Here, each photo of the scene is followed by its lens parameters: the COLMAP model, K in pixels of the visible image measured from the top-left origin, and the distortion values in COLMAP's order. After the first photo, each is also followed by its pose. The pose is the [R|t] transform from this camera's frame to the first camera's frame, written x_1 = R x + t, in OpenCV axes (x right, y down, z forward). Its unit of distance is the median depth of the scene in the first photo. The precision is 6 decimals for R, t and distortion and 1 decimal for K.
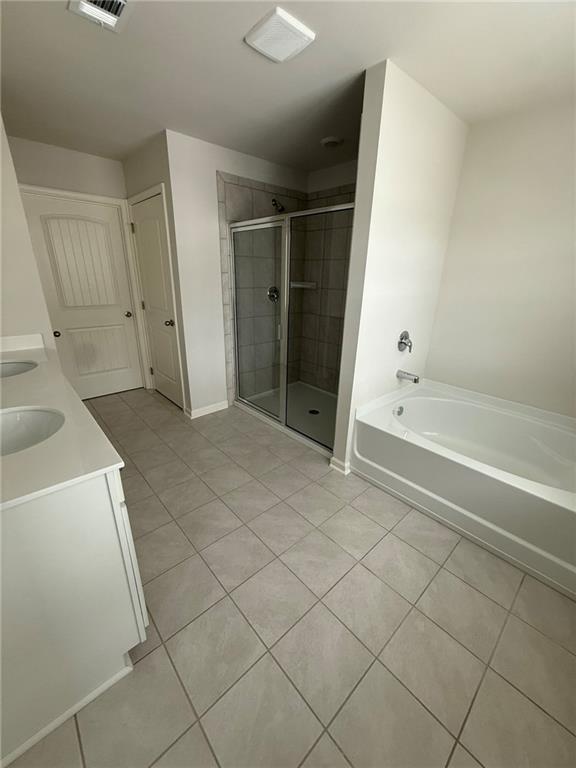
lens RADIAL K [[309.0, 0, 287.9], [0, 309.0, 382.3], [0, 0, 1]] dist [0.006253, -0.000150]
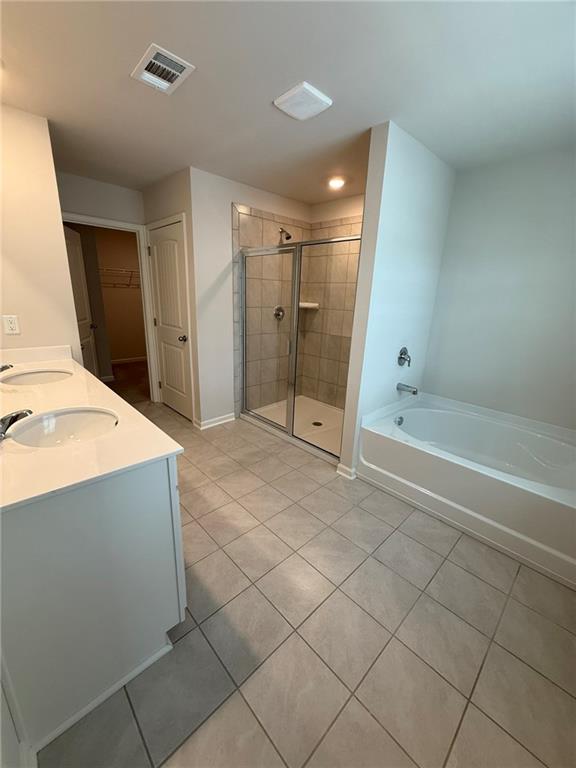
lens RADIAL K [[309.0, 0, 287.0], [0, 309.0, 382.3], [0, 0, 1]] dist [0.006253, -0.000150]
pose [[0.999582, 0.007329, 0.027967, -0.093181], [-0.005541, 0.997968, -0.063482, 0.042074], [-0.028375, 0.063301, 0.997591, -0.107795]]
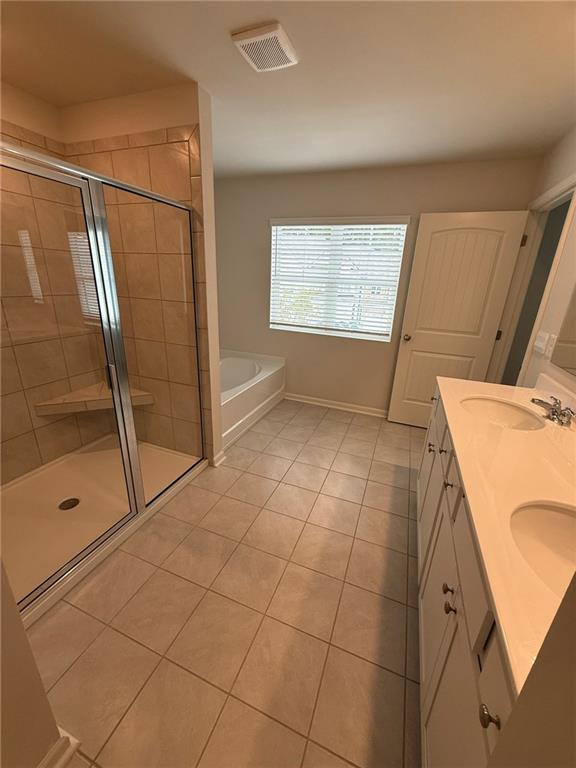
lens RADIAL K [[309.0, 0, 286.5], [0, 309.0, 382.8], [0, 0, 1]] dist [0.006253, -0.000150]
pose [[-0.442339, -0.329798, 0.834008, -1.023444], [0.260571, 0.842558, 0.471380, -0.543875], [-0.858160, 0.425829, -0.286760, 1.379325]]
